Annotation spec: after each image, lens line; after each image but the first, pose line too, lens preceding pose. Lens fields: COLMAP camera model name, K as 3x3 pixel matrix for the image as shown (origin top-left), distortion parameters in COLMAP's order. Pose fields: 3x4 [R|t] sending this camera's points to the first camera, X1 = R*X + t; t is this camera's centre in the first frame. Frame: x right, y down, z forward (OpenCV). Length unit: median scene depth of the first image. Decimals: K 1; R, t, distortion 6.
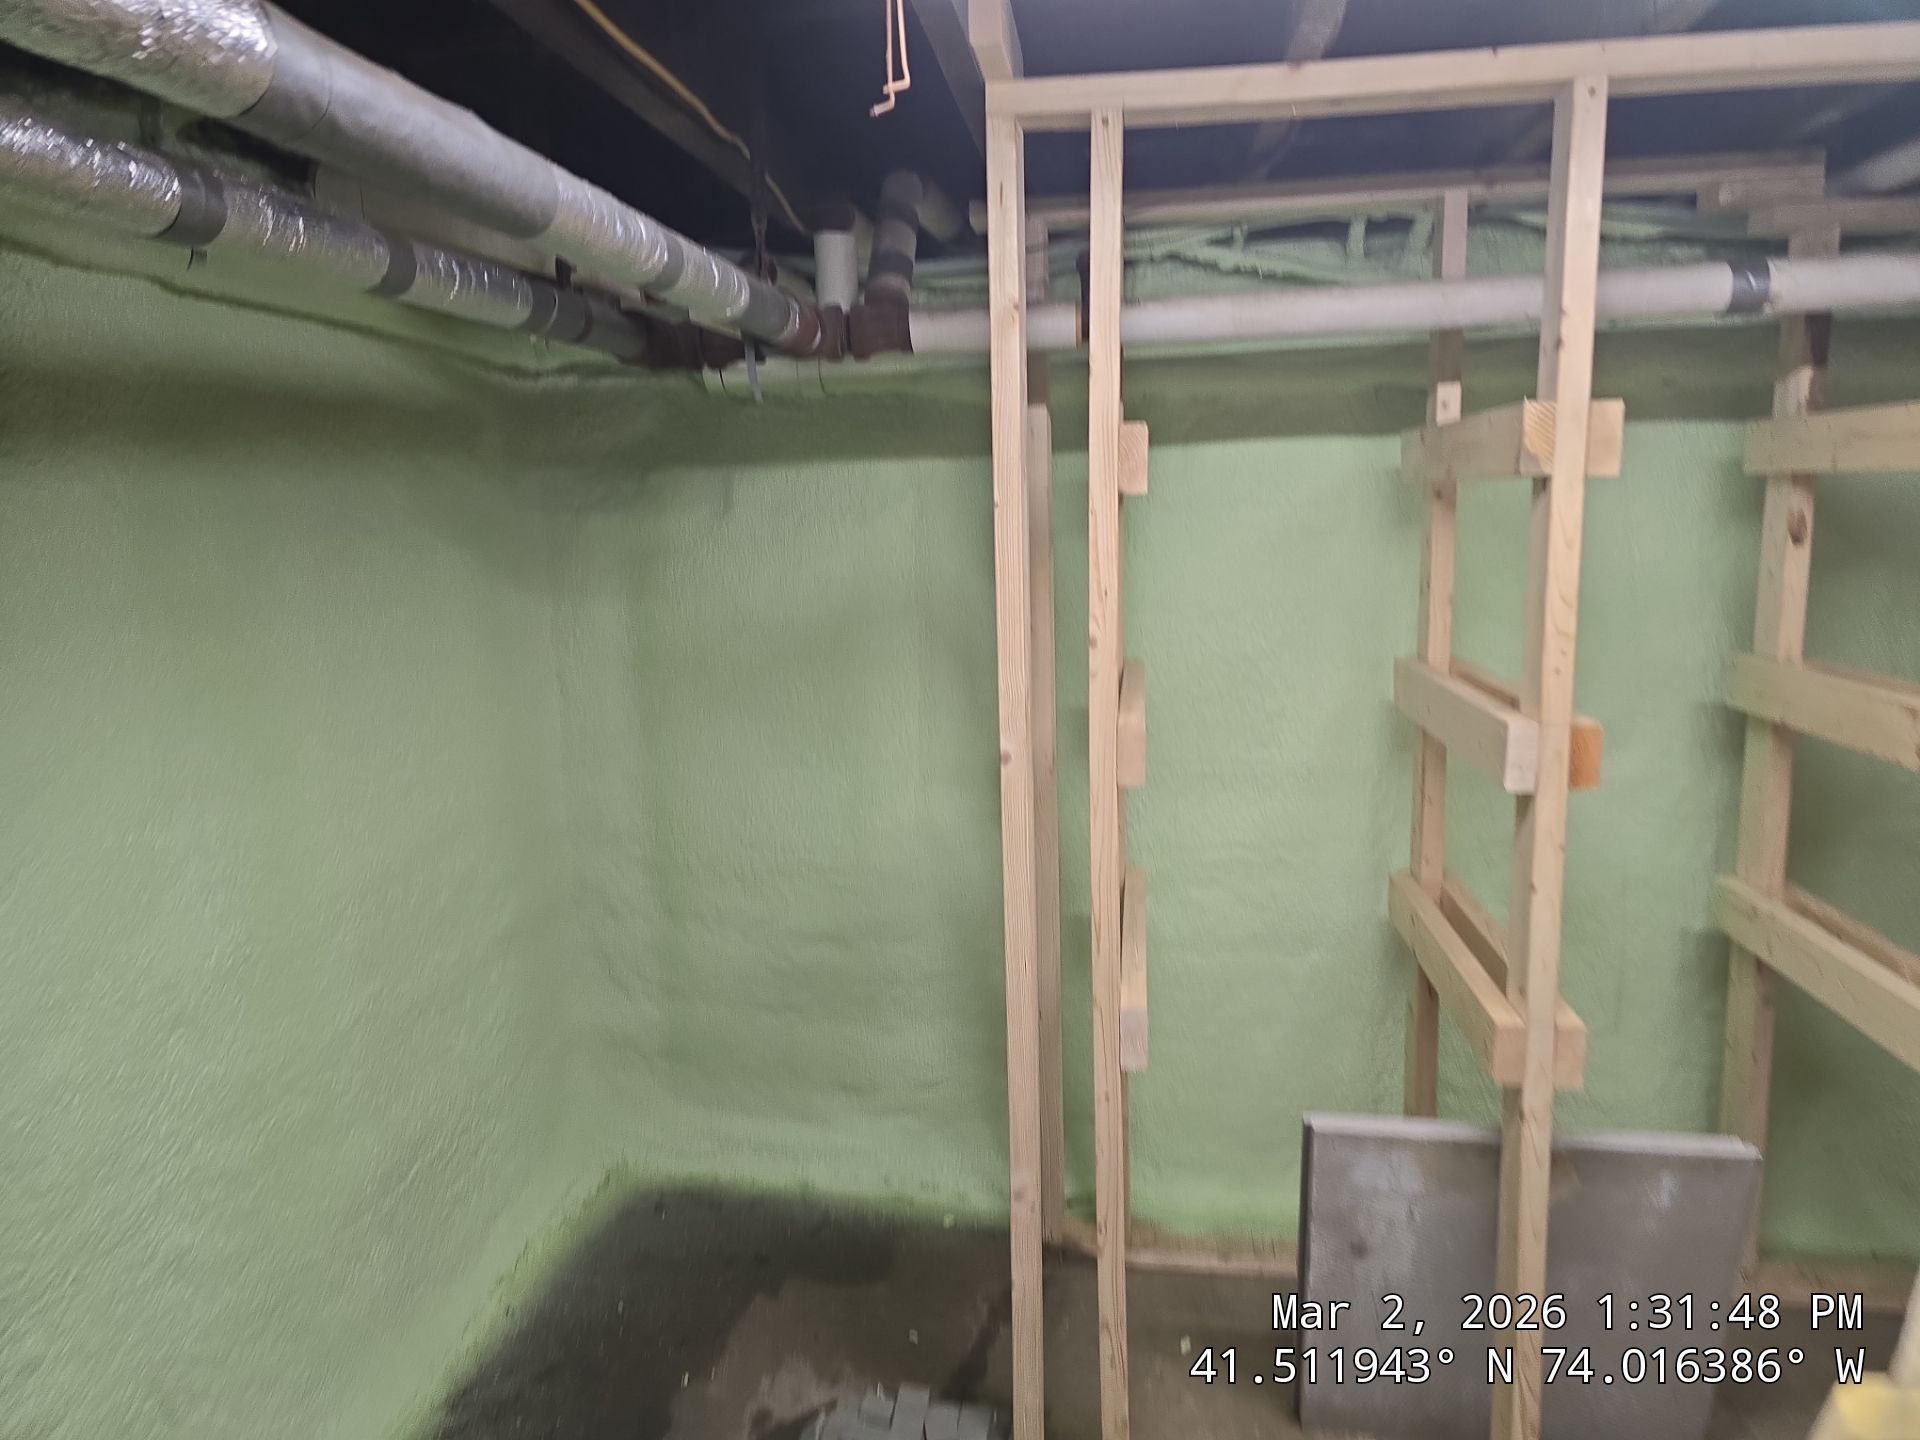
lens RADIAL K [[1301.5, 0, 961.0], [0, 1301.5, 701.2], [0, 0, 1]] dist [0.048024, -0.039844]
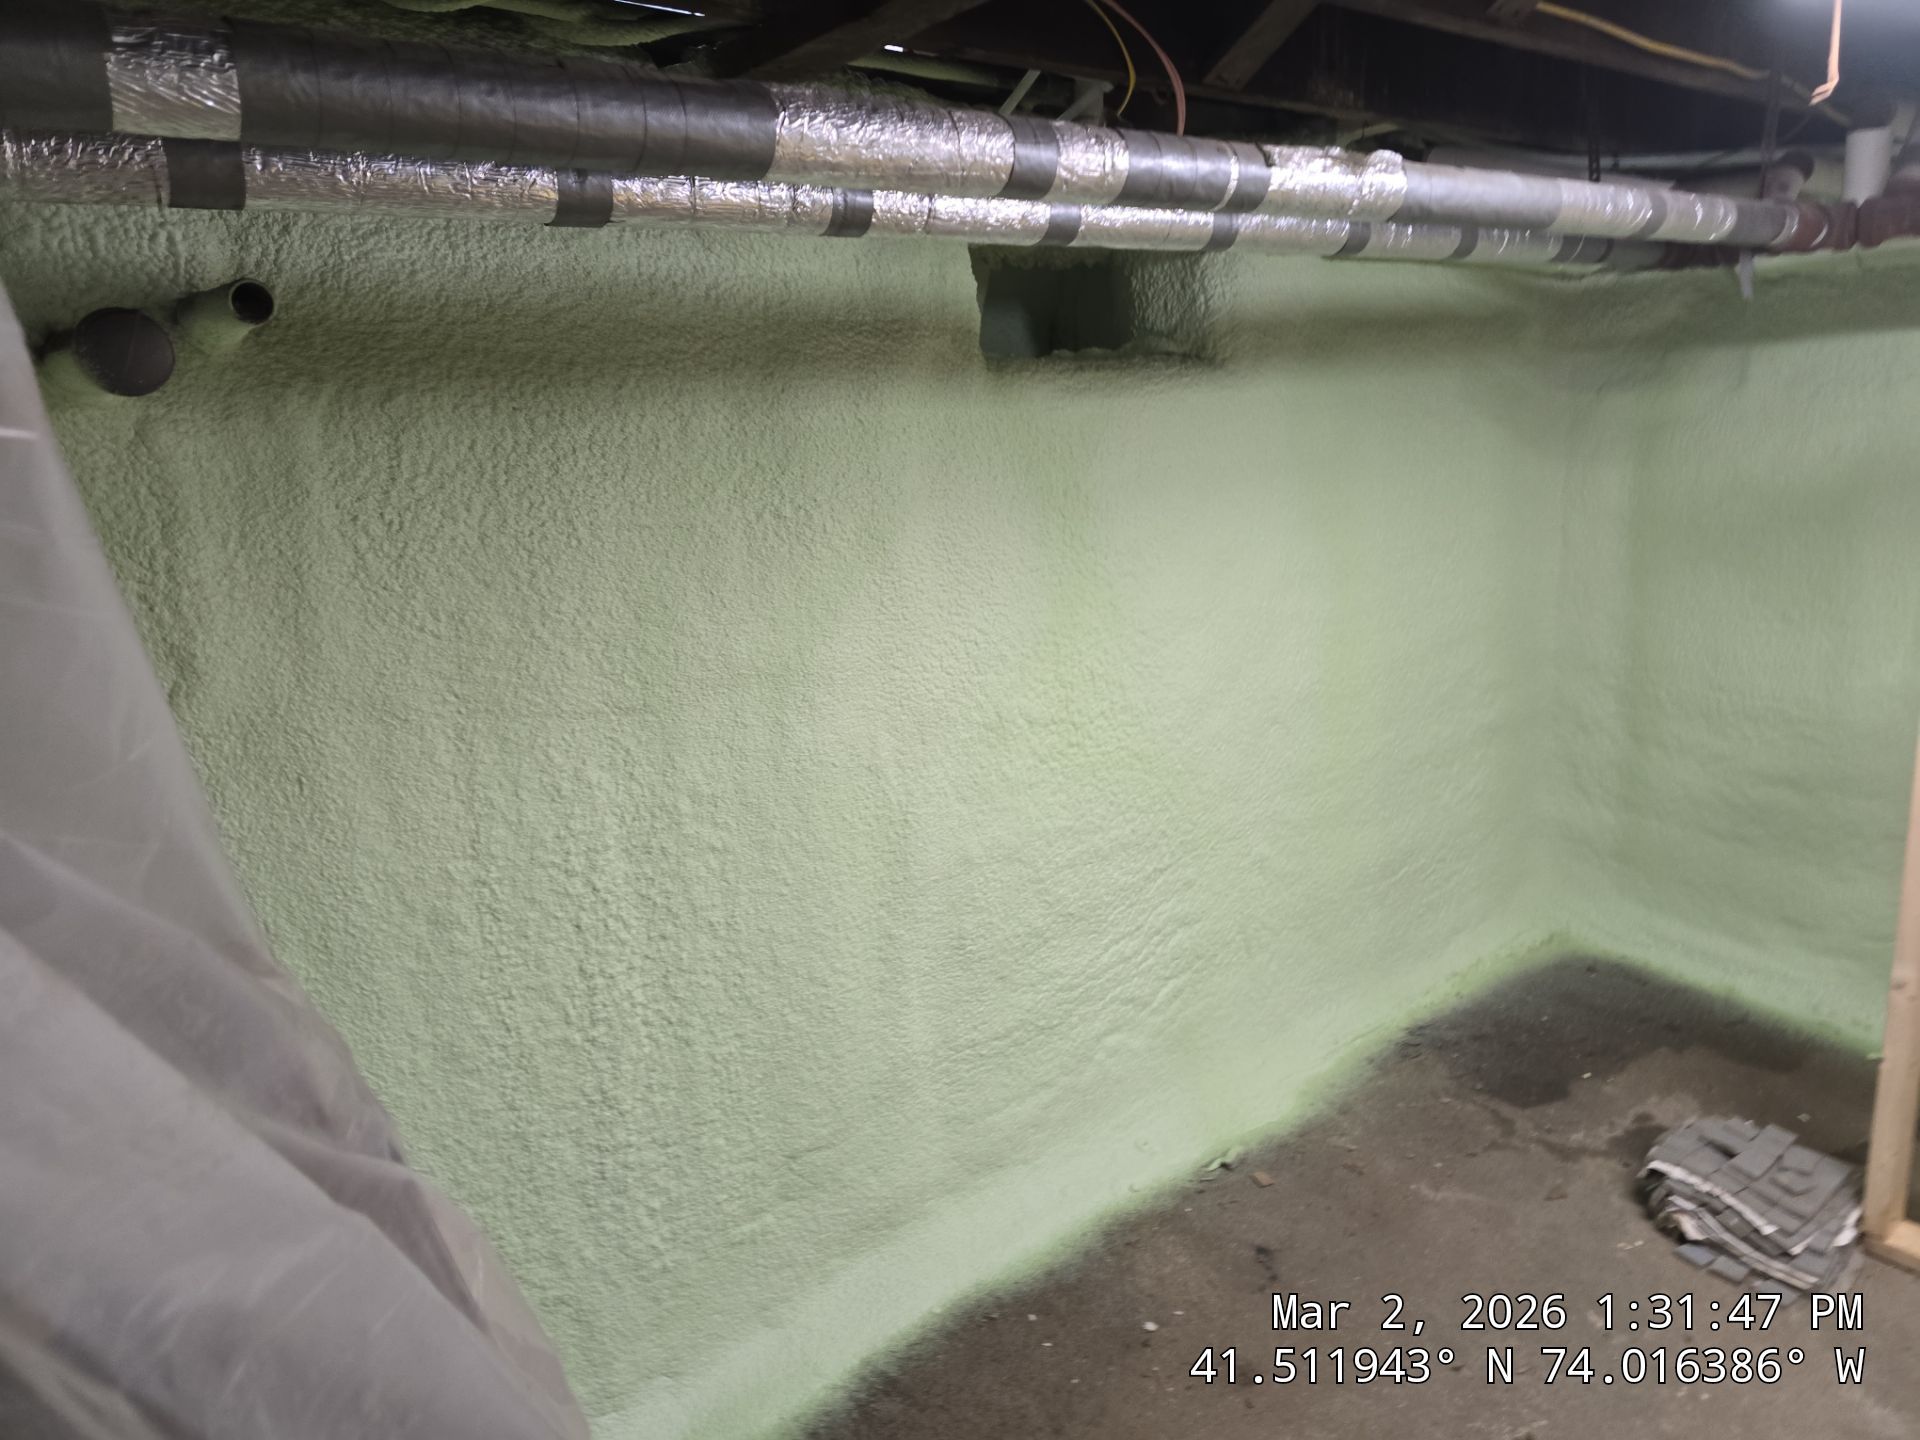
lens RADIAL K [[1301.5, 0, 961.0], [0, 1301.5, 701.2], [0, 0, 1]] dist [0.048024, -0.039844]
pose [[0.726438, 0.139843, -0.672853, 0.134413], [-0.076142, 0.989428, 0.123433, 0.032772], [0.683001, -0.038434, 0.729406, -0.288349]]
